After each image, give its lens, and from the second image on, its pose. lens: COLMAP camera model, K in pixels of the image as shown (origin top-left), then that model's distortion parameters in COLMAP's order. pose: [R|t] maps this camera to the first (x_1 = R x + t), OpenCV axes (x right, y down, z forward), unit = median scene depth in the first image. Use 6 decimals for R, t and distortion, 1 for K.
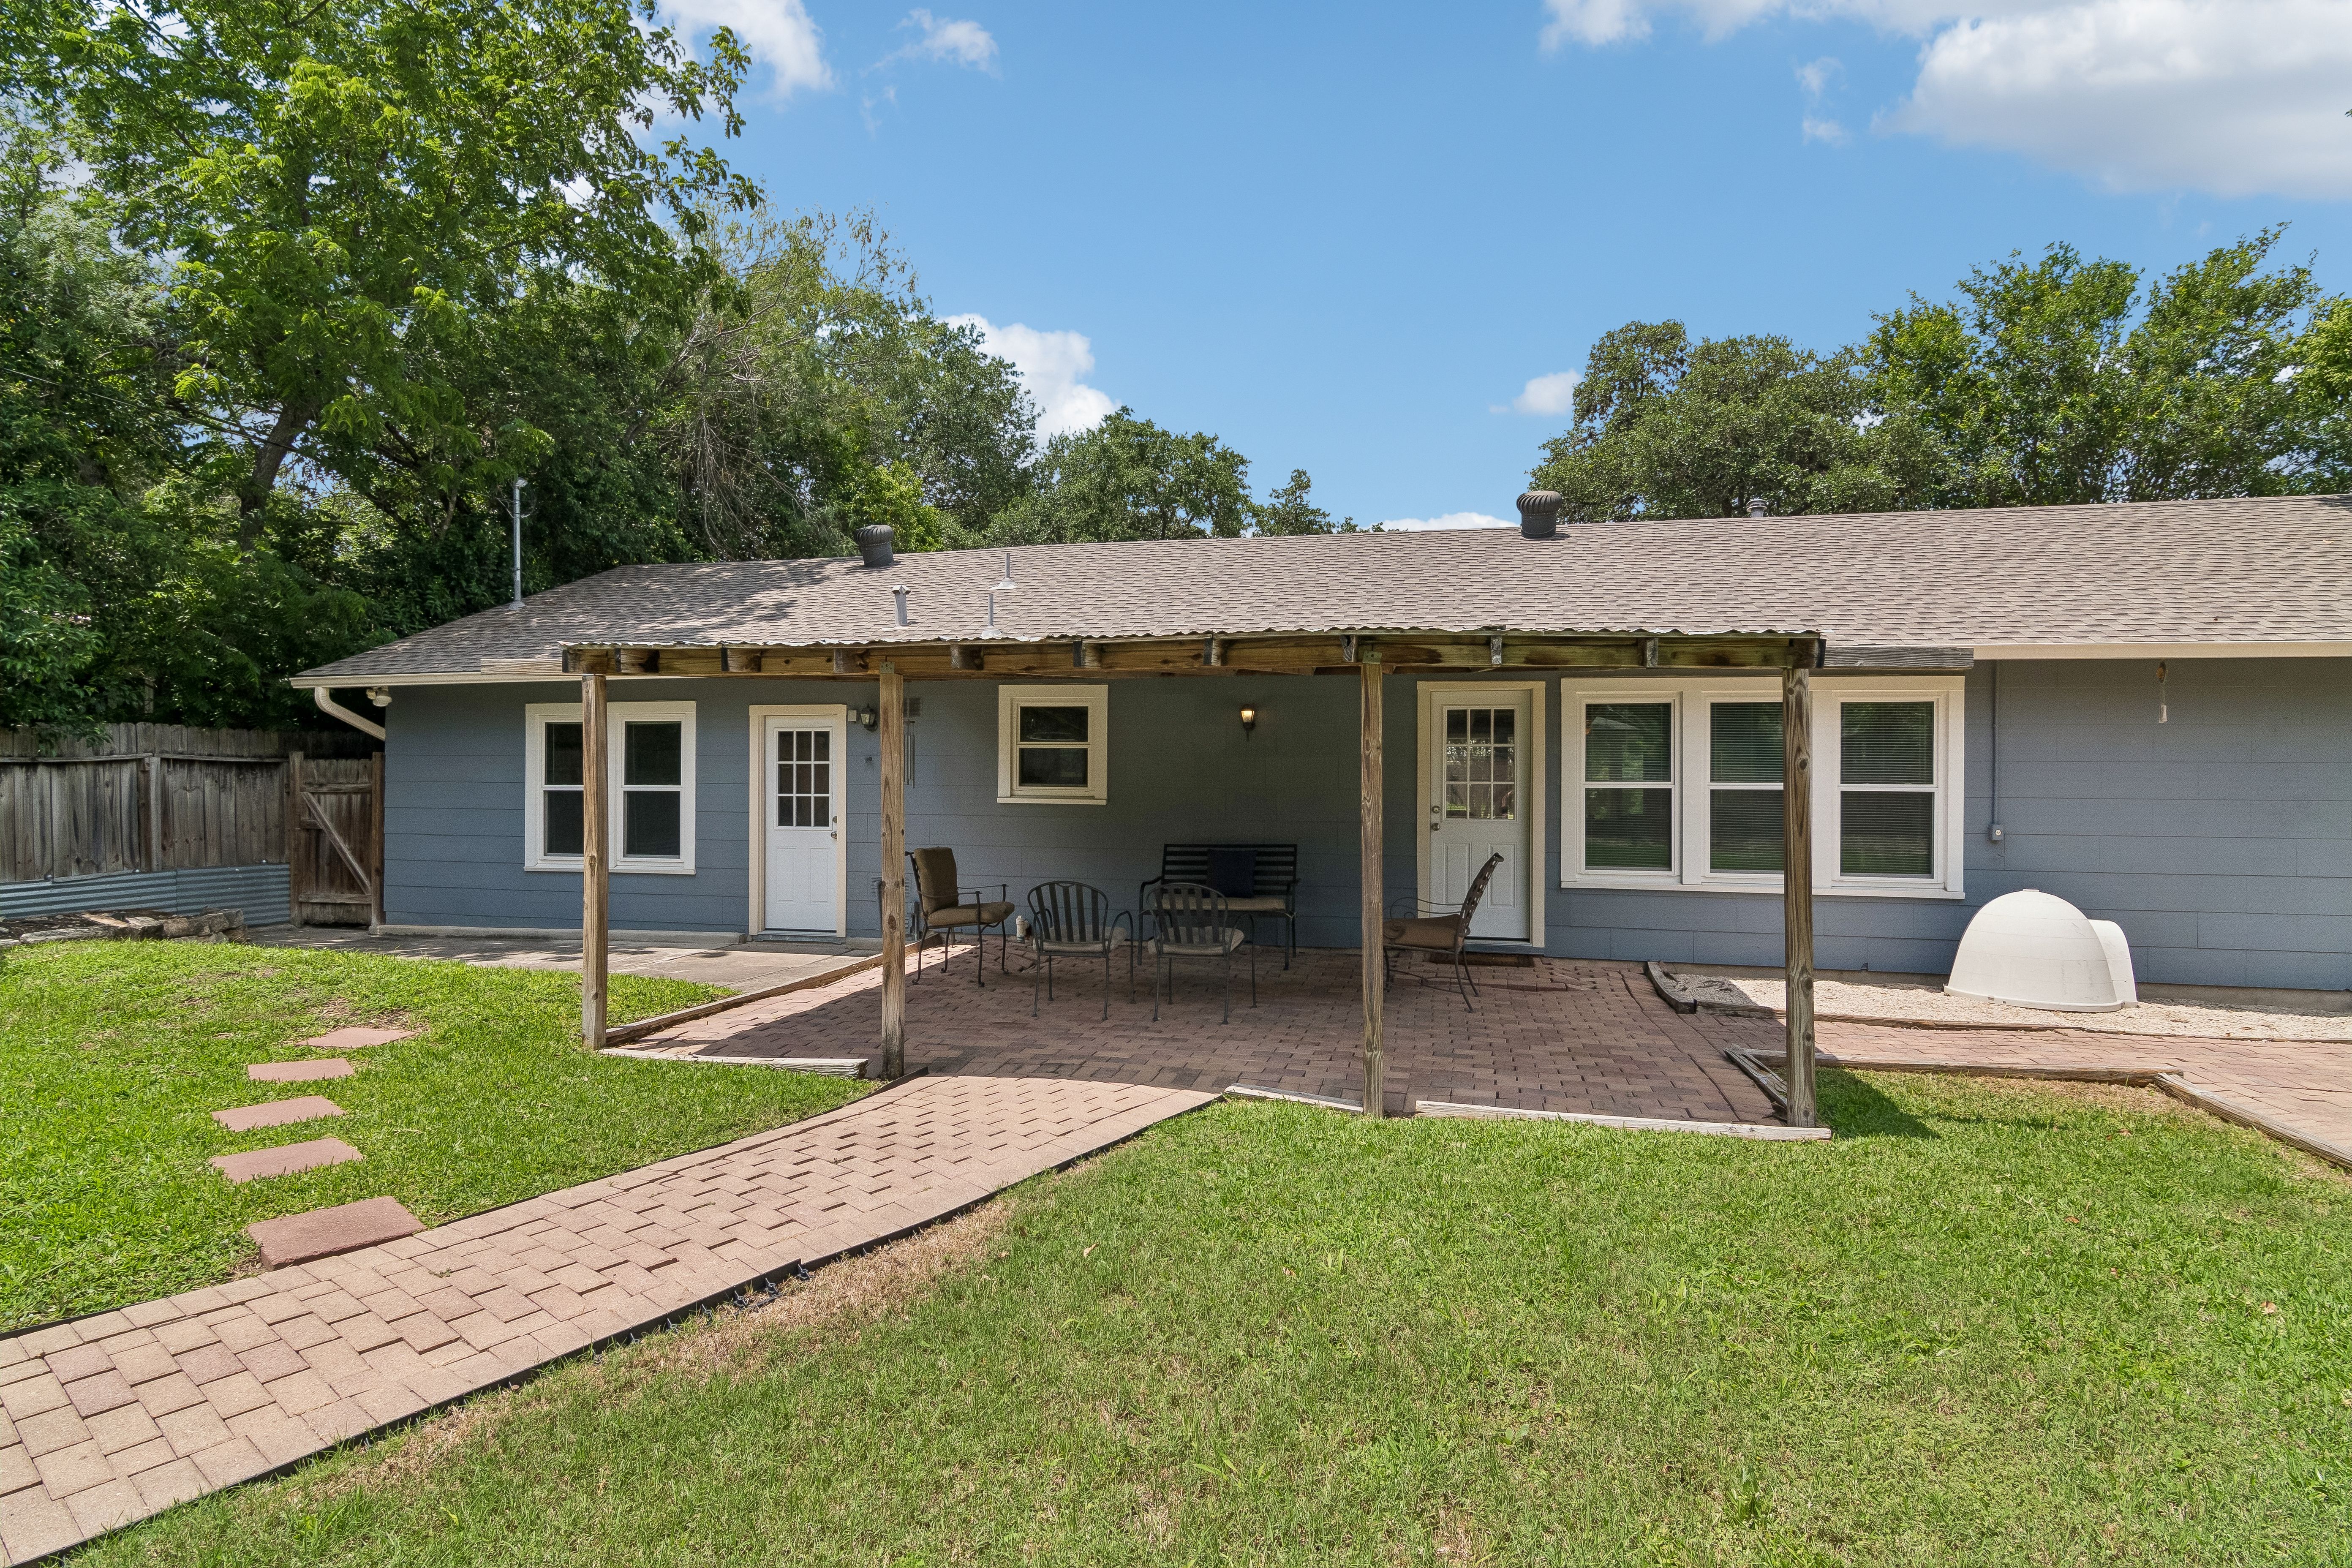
lens RADIAL K [[1162.3, 0, 1176.3], [0, 1162.3, 791.4], [0, 0, 1]] dist [-0.009174, -0.000290]
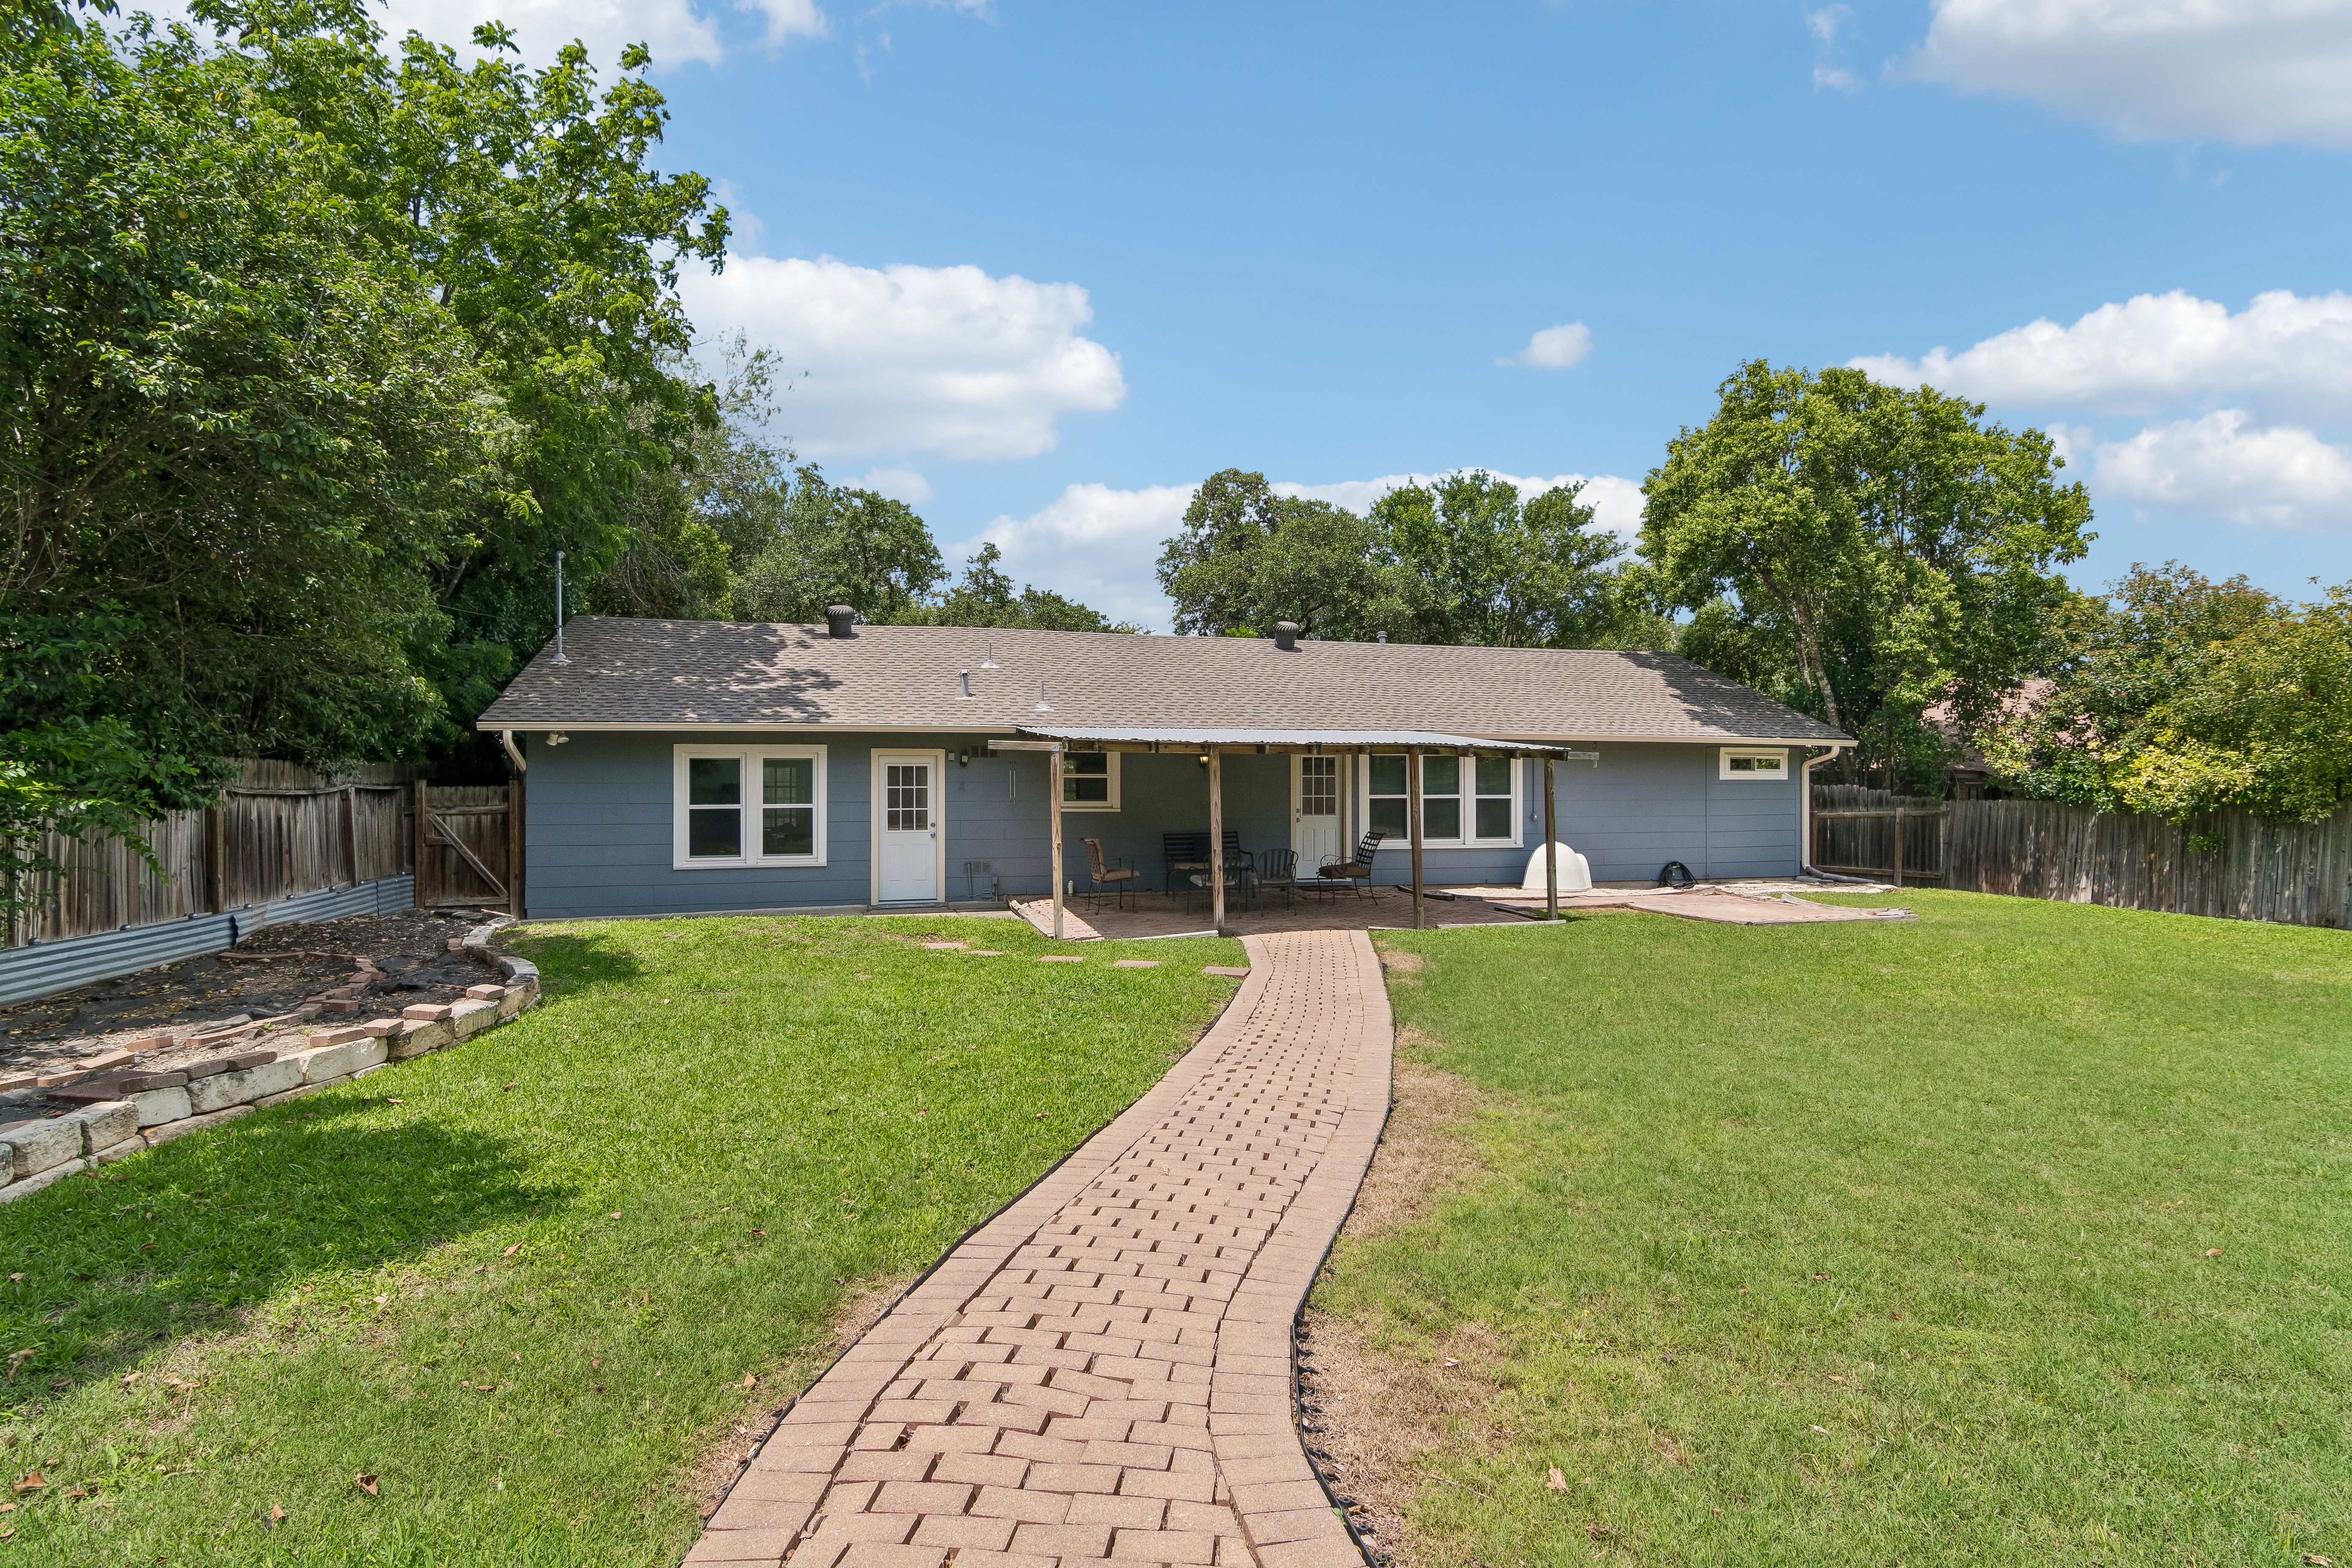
lens RADIAL K [[1132.2, 0, 1191.4], [0, 1132.2, 780.7], [0, 0, 1]] dist [-0.002370, -0.004293]
pose [[0.875636, -0.007118, 0.482919, -0.683865], [0.009477, 0.999952, -0.002445, -0.025323], [-0.482879, 0.006717, 0.875662, -0.430816]]
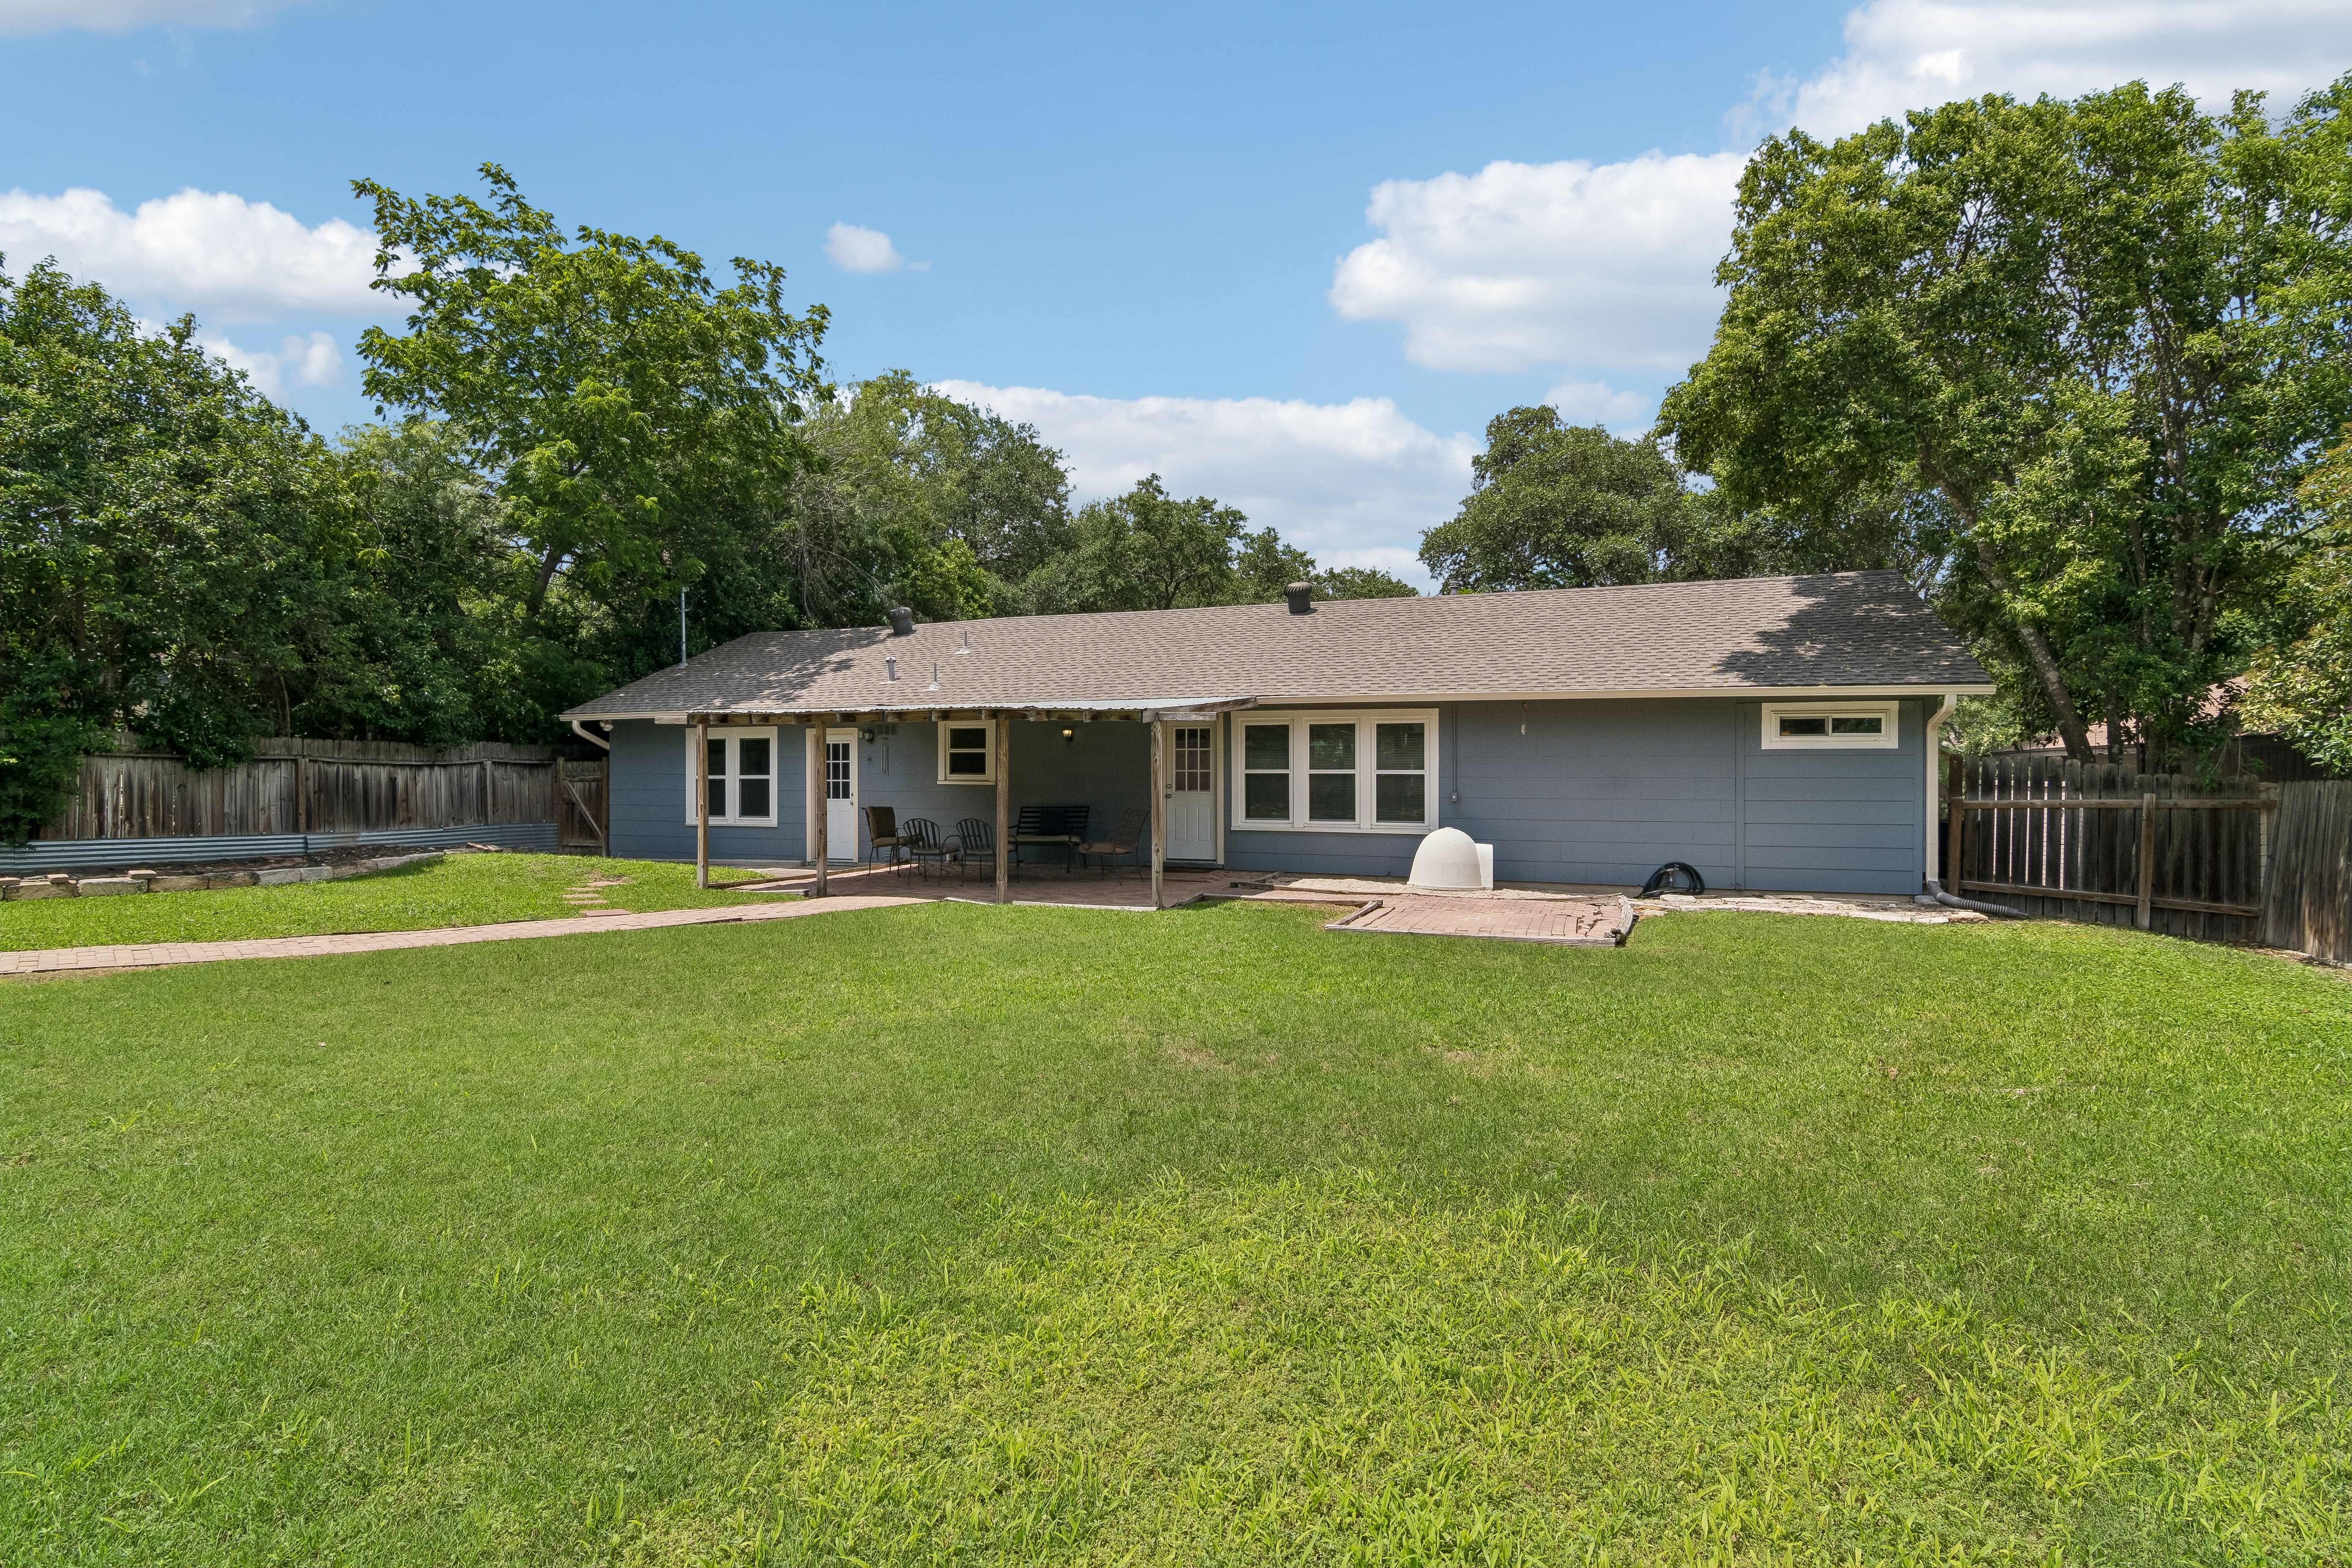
lens RADIAL K [[1162.3, 0, 1187.3], [0, 1162.3, 782.8], [0, 0, 1]] dist [-0.009174, -0.000290]
pose [[0.991092, -0.004683, -0.133097, 0.411397], [0.004421, 0.999988, -0.002264, 0.012382], [0.133106, 0.001656, 0.991100, -0.616039]]
